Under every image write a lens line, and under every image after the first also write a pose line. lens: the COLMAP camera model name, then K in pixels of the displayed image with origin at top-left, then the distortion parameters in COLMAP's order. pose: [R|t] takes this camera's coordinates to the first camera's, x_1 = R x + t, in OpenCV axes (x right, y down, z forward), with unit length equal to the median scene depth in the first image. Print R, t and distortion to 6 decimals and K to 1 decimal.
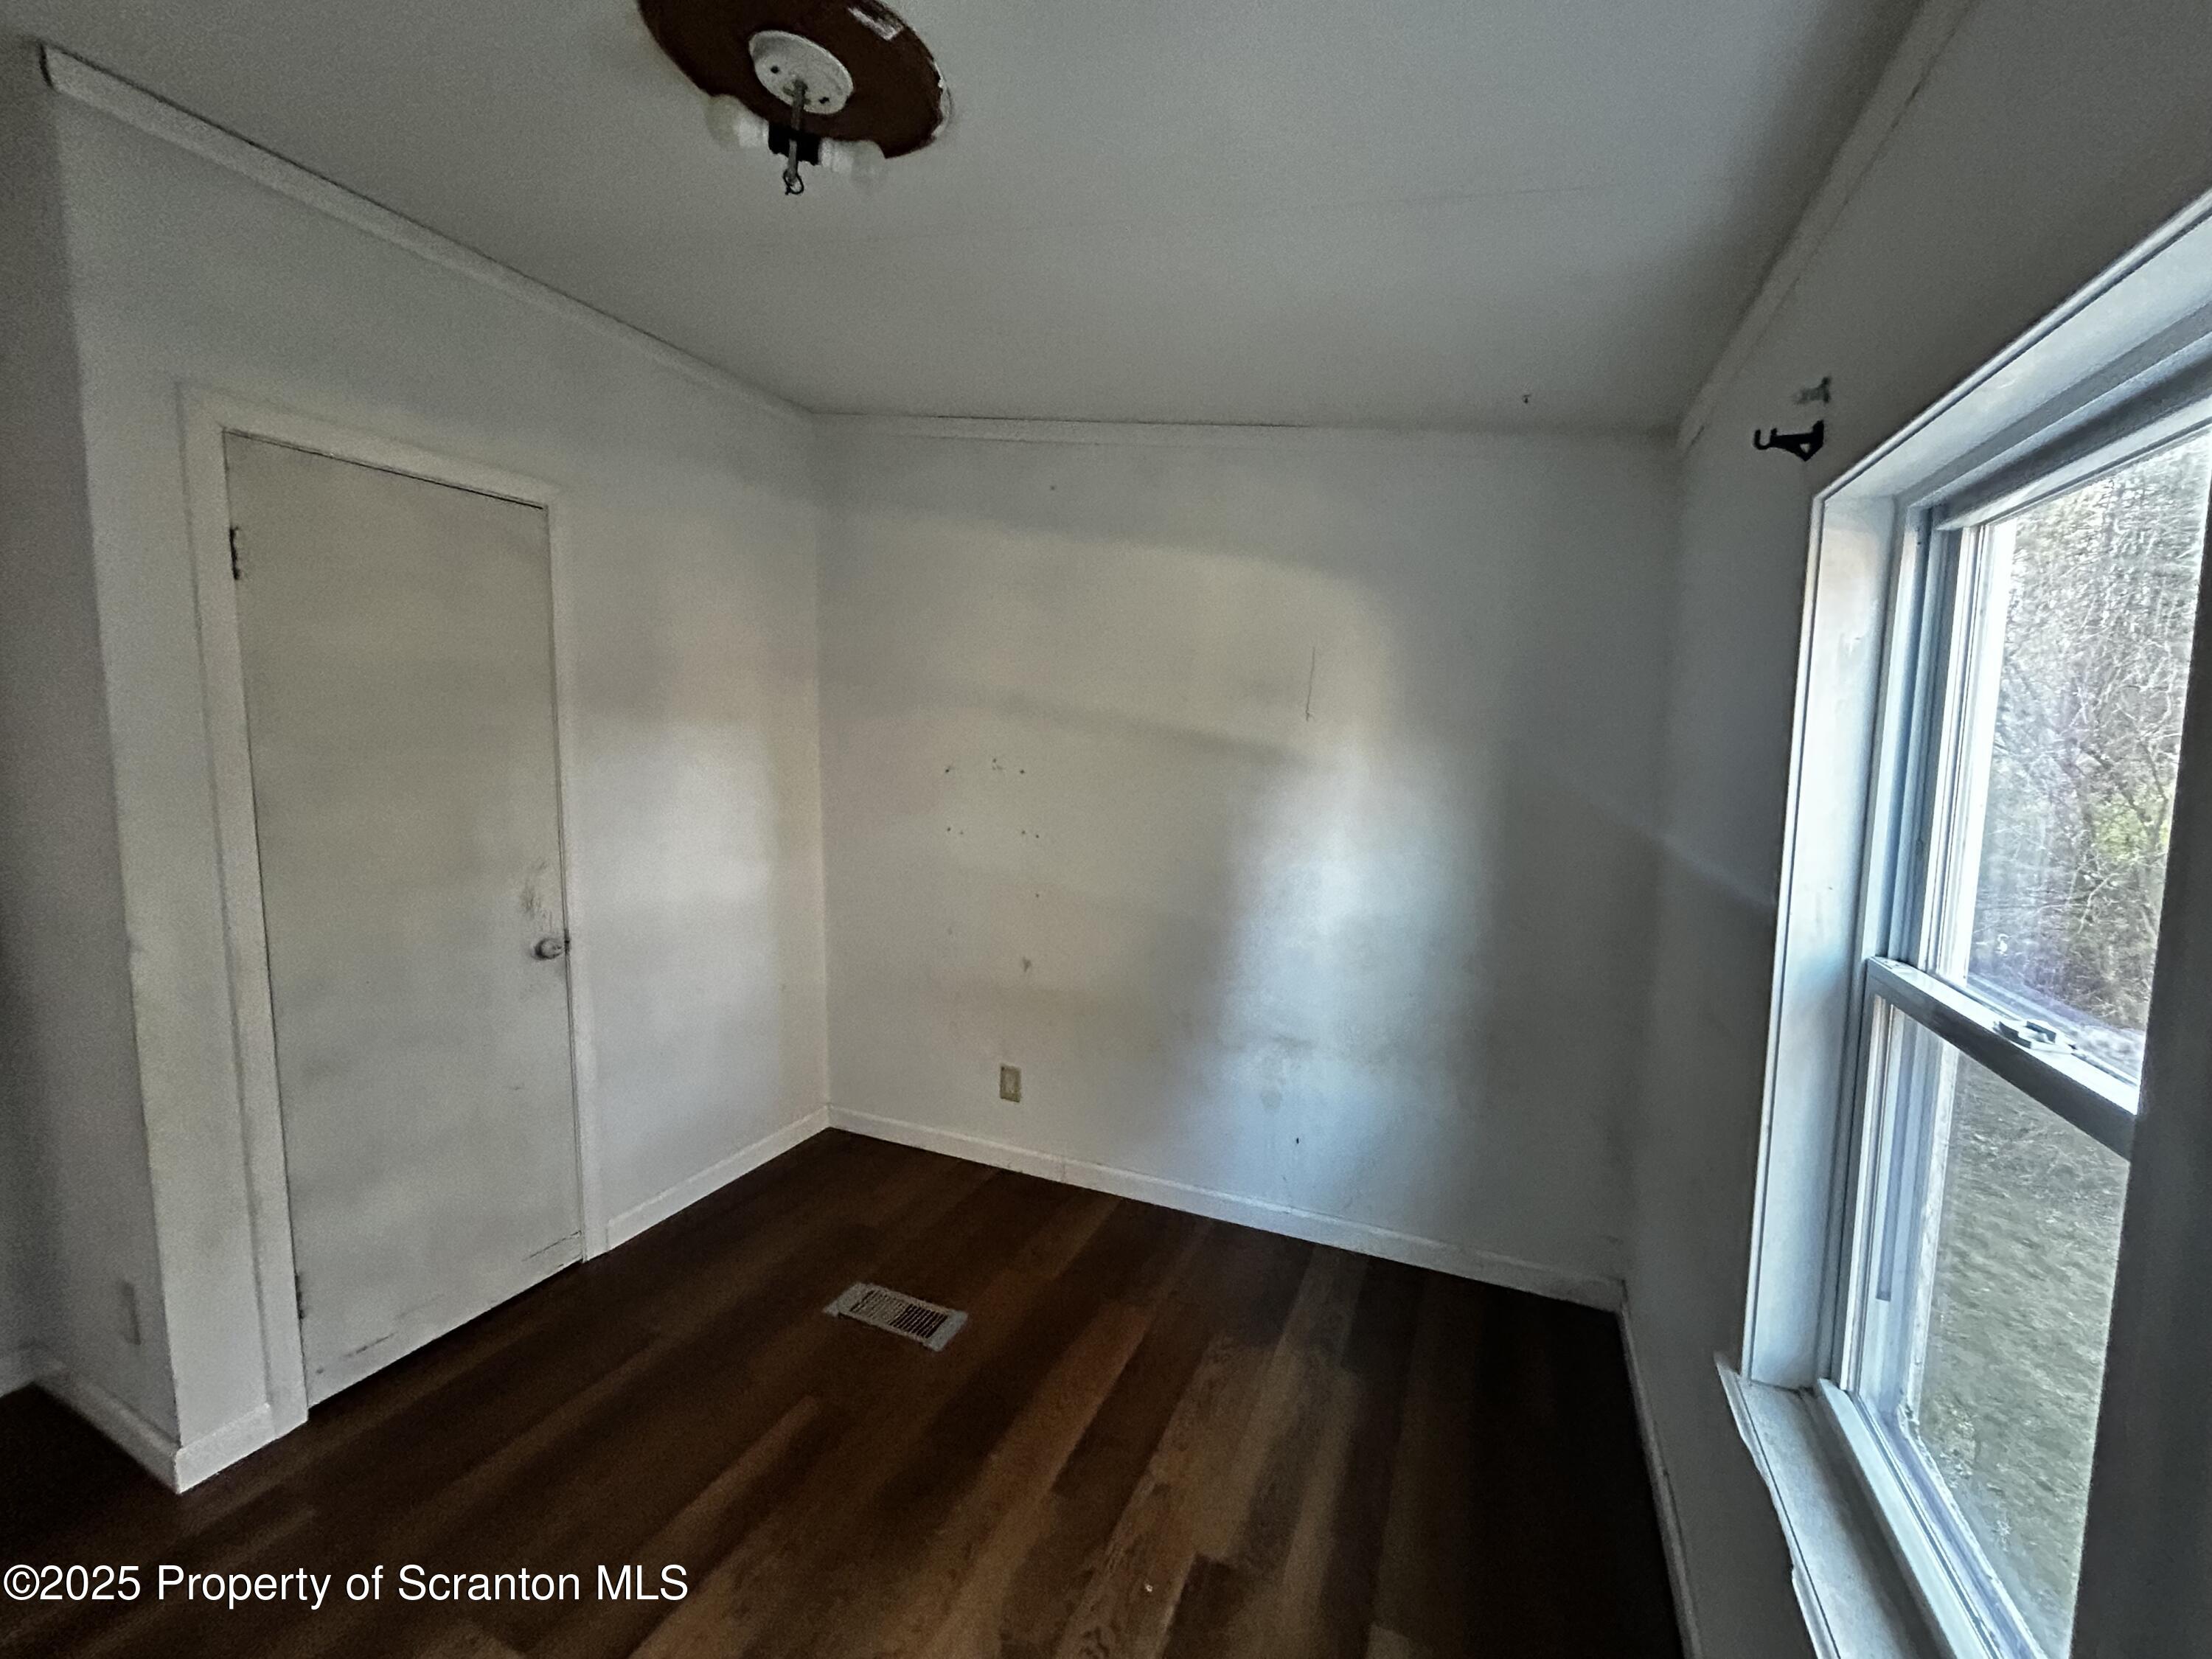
lens RADIAL K [[889.4, 0, 1109.3], [0, 889.4, 831.7], [0, 0, 1]] dist [-0.001061, 0.000088]
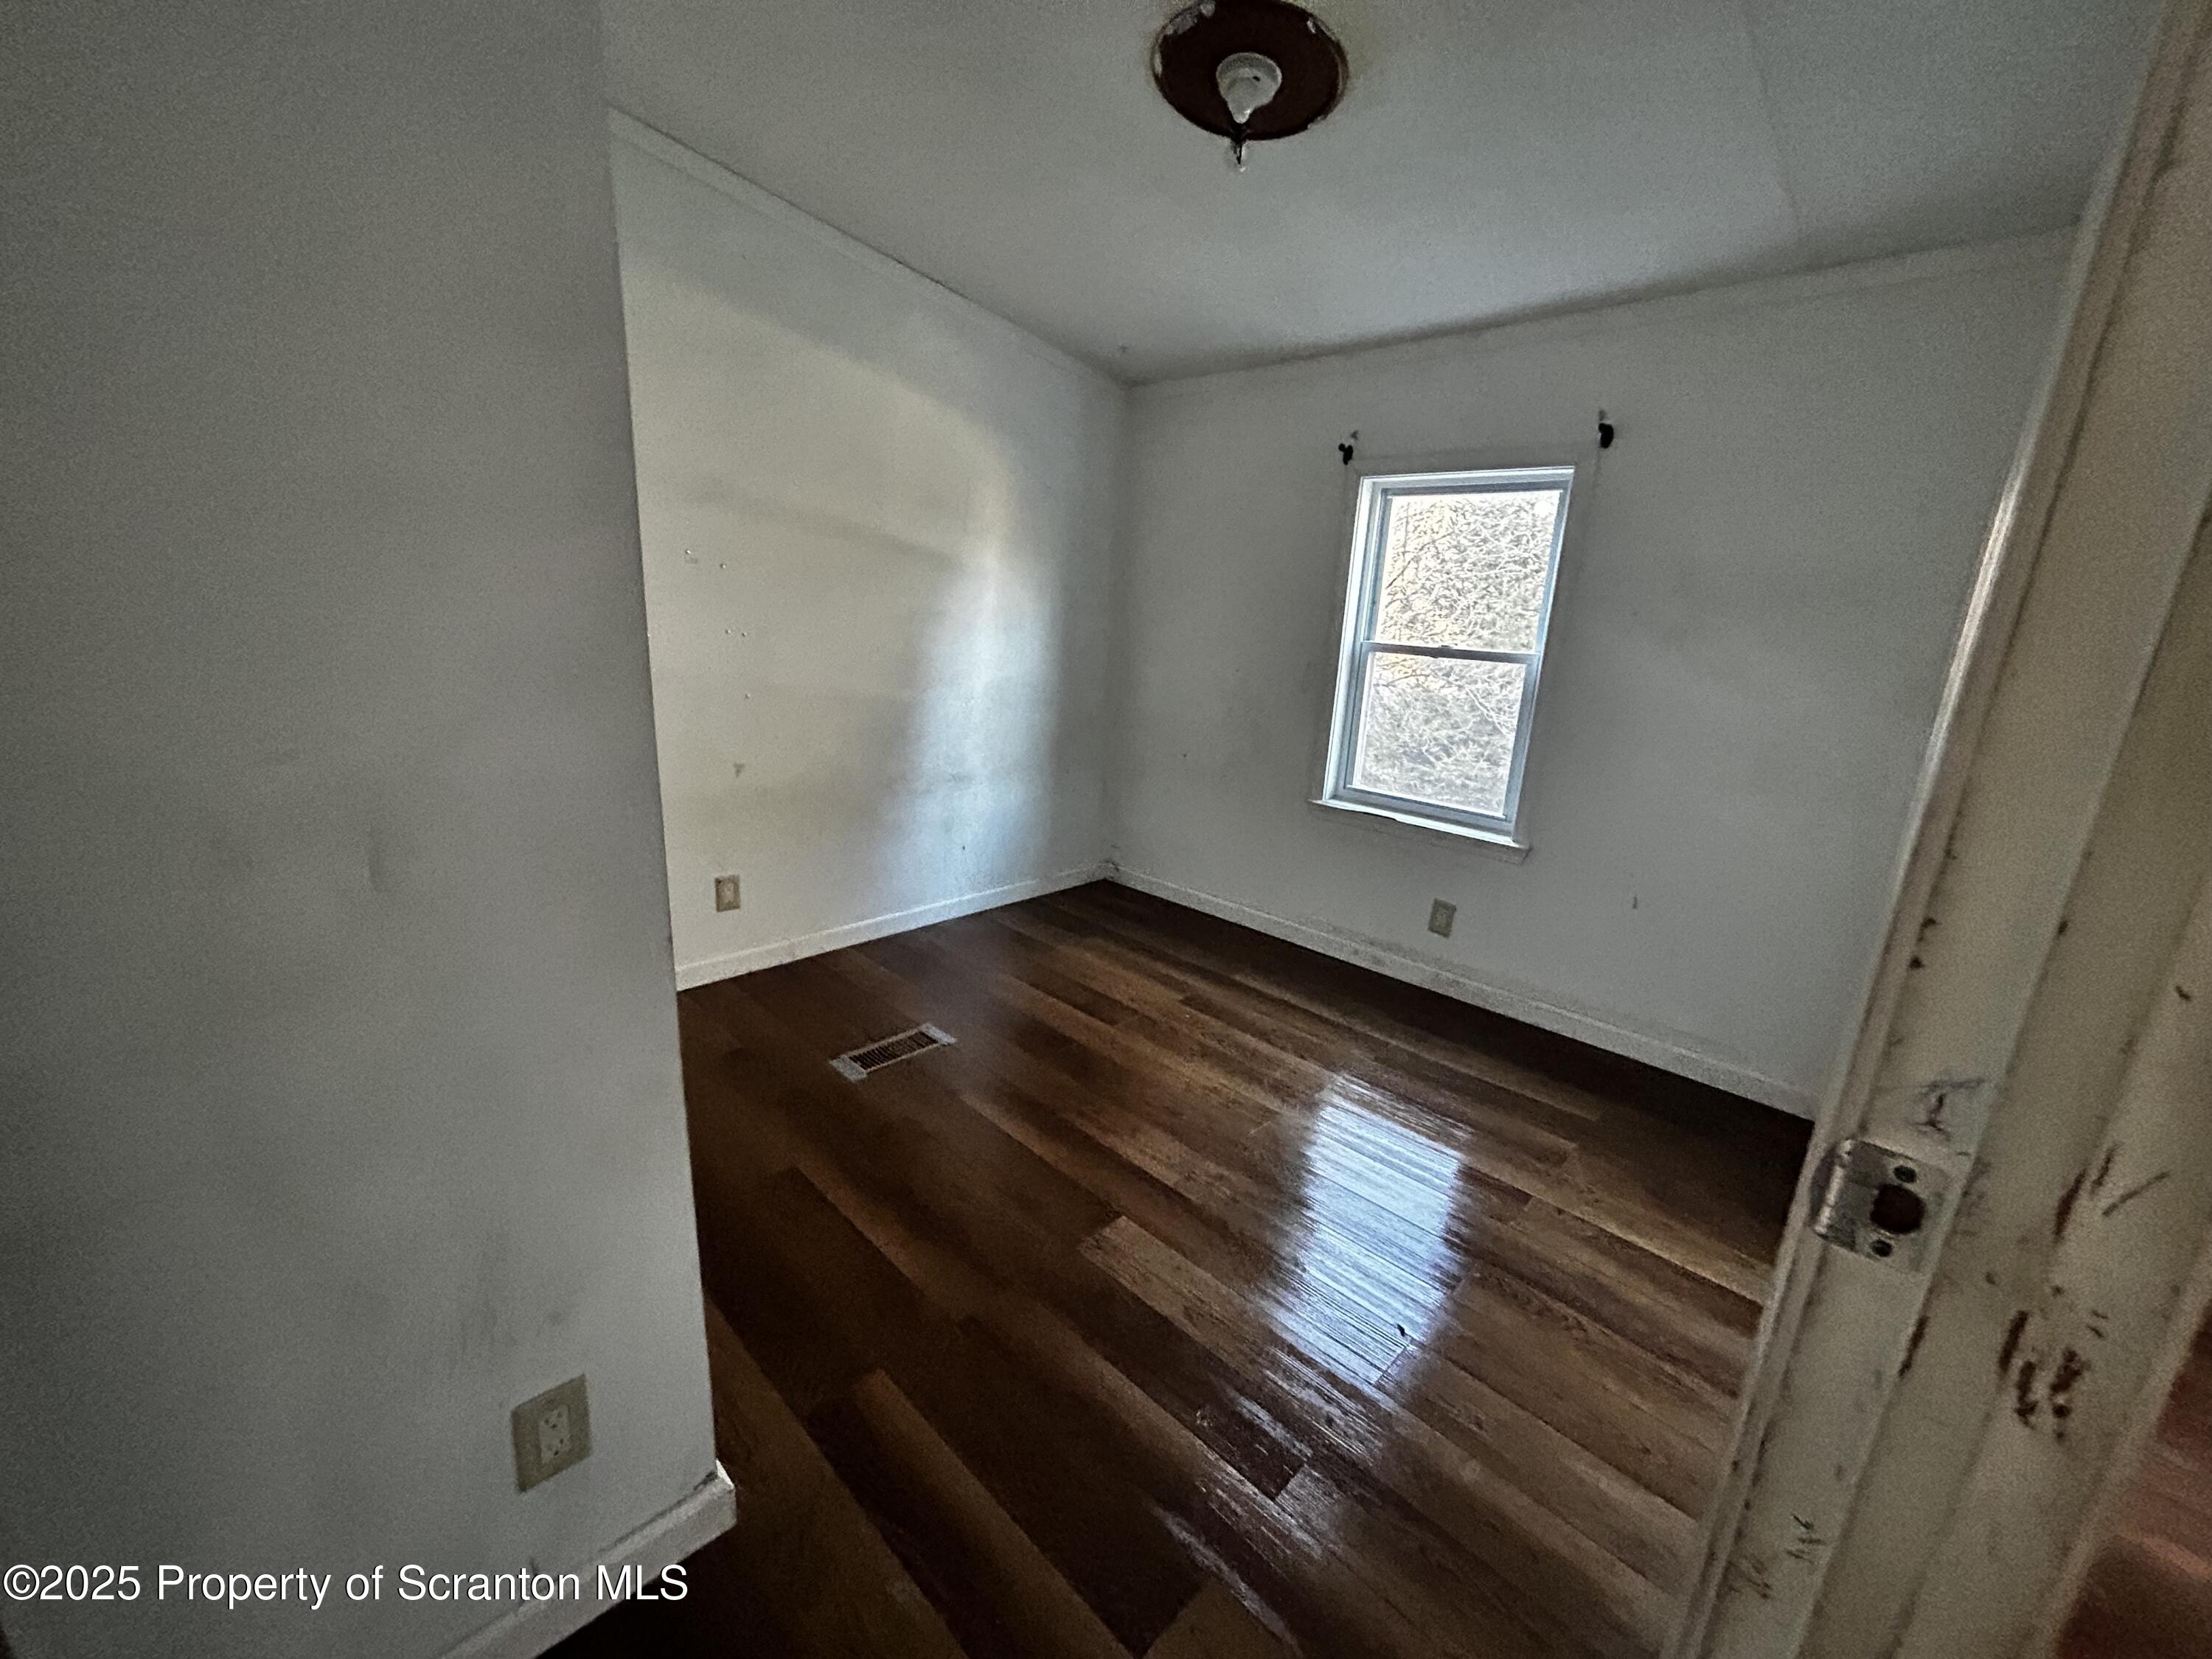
lens RADIAL K [[889.4, 0, 1117.2], [0, 889.4, 833.3], [0, 0, 1]] dist [-0.001061, 0.000088]
pose [[0.352670, -0.242416, 0.903802, -0.969005], [0.050316, 0.969376, 0.240370, 0.002334], [-0.934394, -0.039295, 0.354067, 0.284201]]
